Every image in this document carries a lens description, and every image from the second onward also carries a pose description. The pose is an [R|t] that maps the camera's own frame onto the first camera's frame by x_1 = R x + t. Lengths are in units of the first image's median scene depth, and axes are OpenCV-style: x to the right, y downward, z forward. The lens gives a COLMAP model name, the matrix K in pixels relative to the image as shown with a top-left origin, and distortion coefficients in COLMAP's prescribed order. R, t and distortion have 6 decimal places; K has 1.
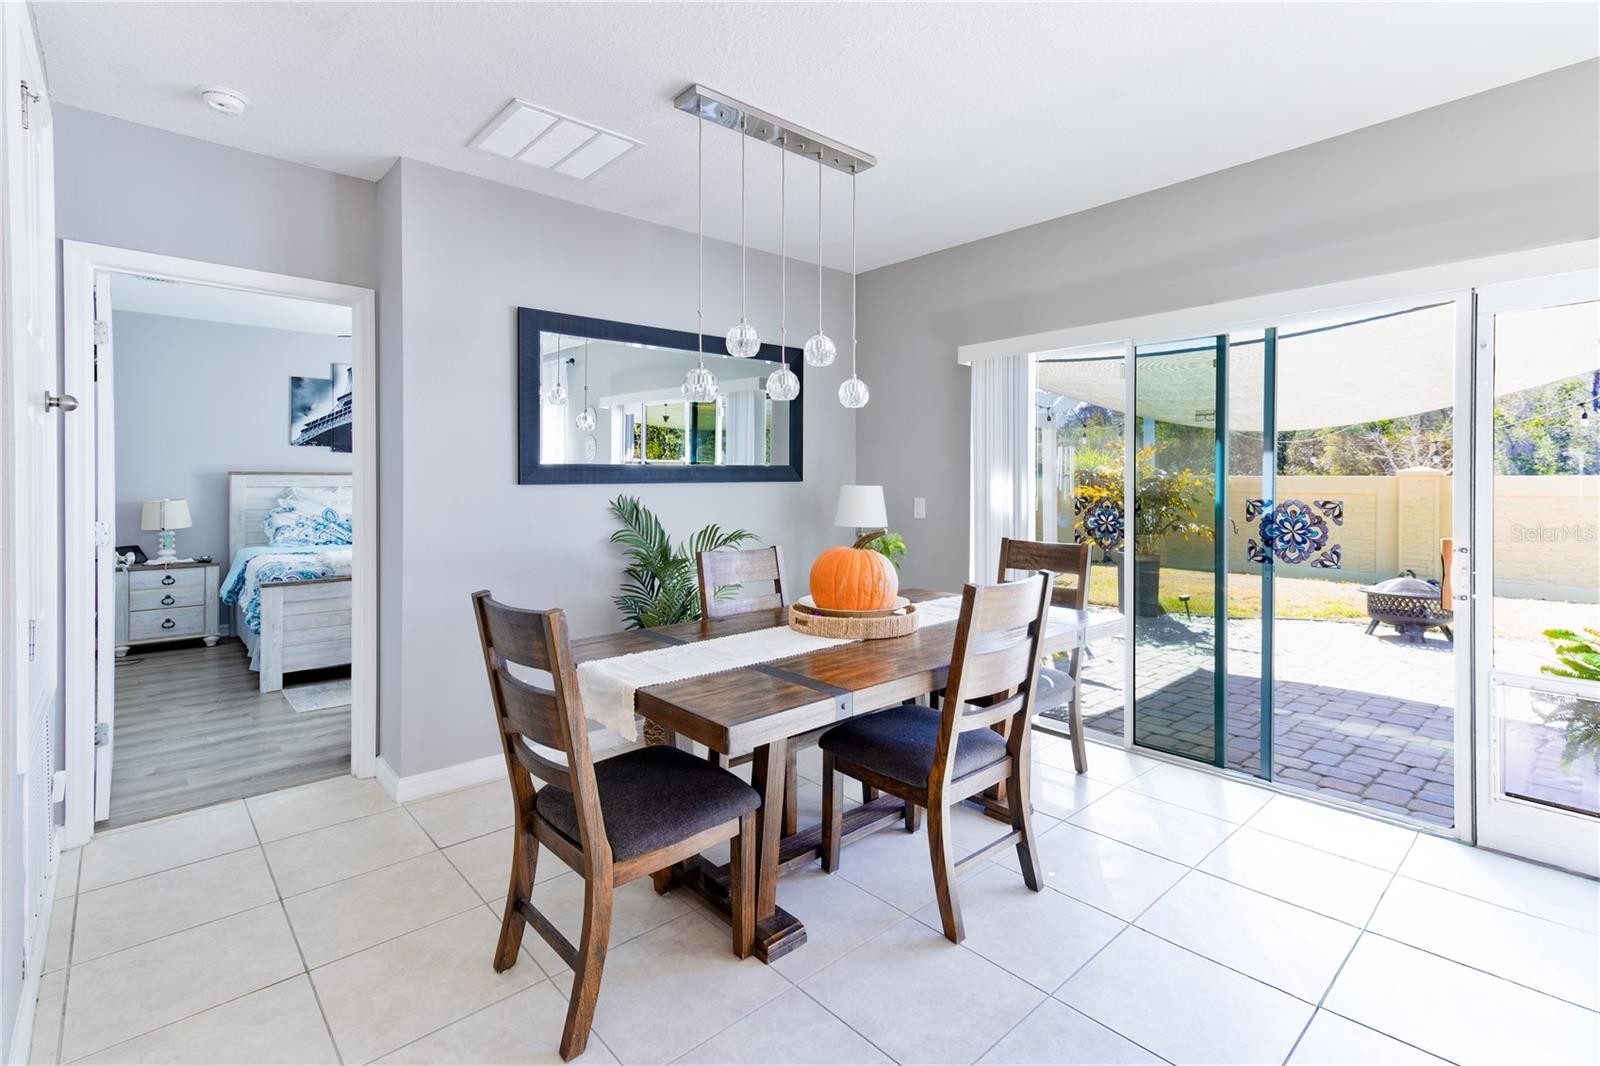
lens RADIAL K [[740.5, 0, 782.6], [0, 740.5, 479.3], [0, 0, 1]] dist [-0.000176, 0.000388]
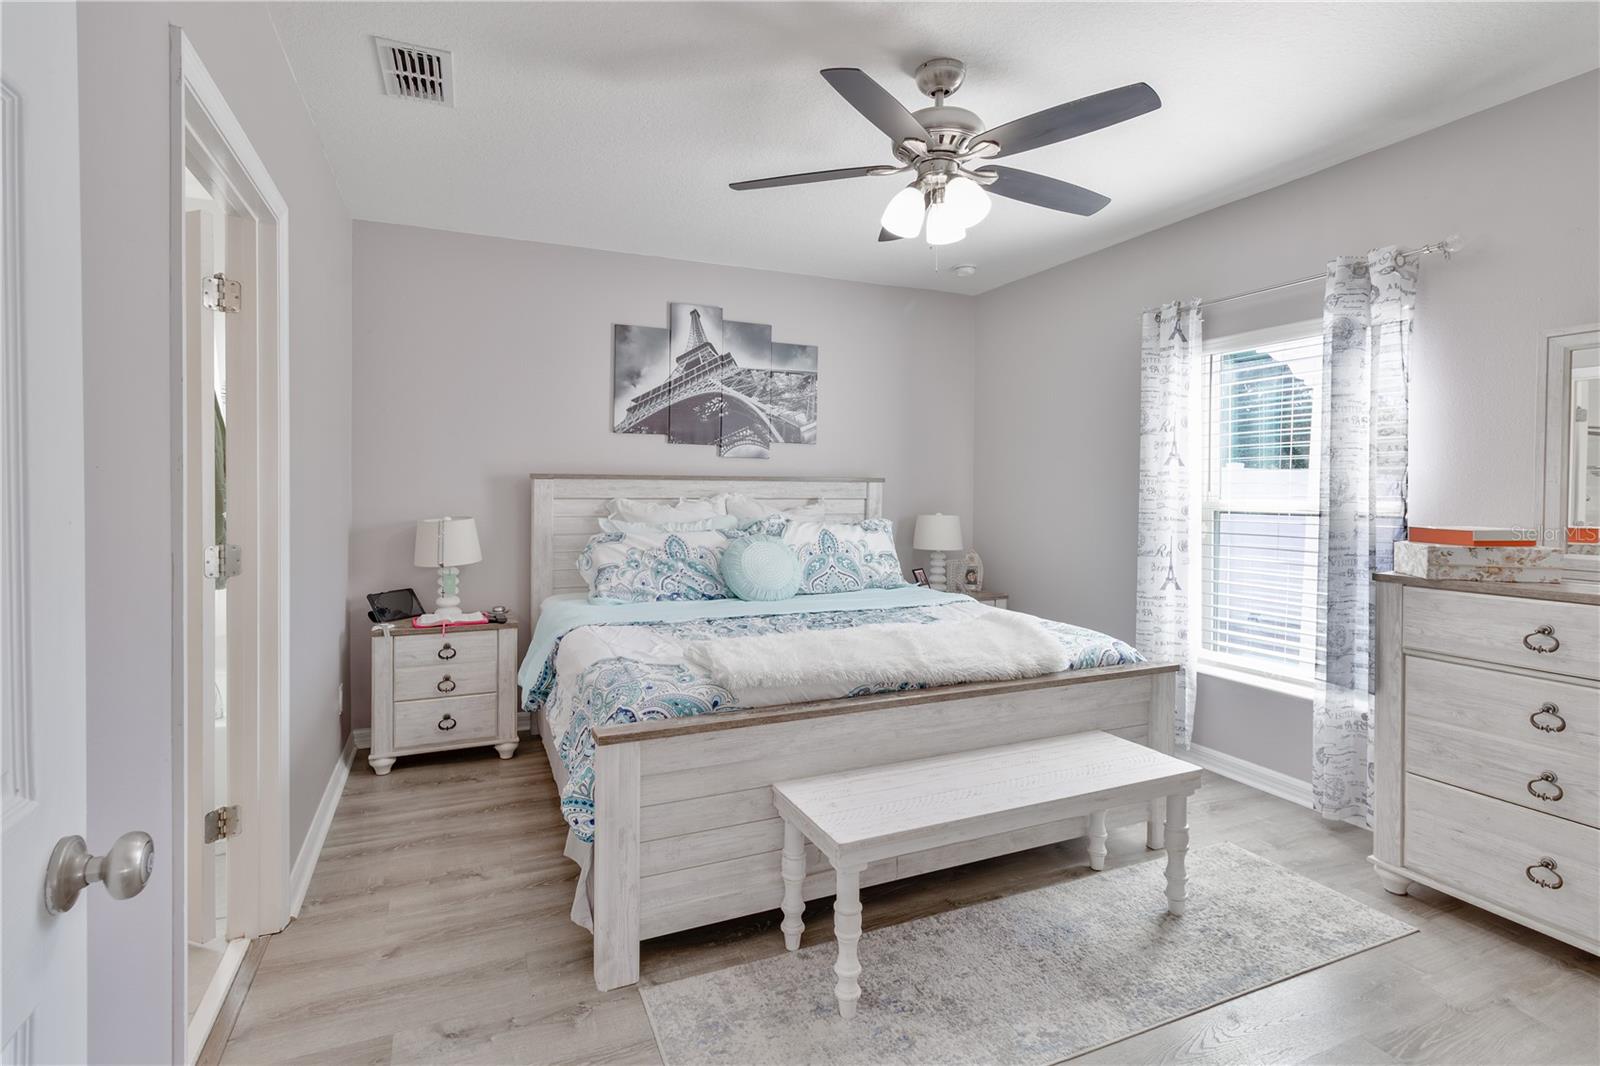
lens RADIAL K [[740.5, 0, 778.7], [0, 740.5, 495.7], [0, 0, 1]] dist [-0.000176, 0.000388]
pose [[0.950504, 0.008495, -0.310597, -0.362857], [-0.004717, 0.999906, 0.012912, -0.001149], [0.310678, -0.010808, 0.950454, 0.481847]]
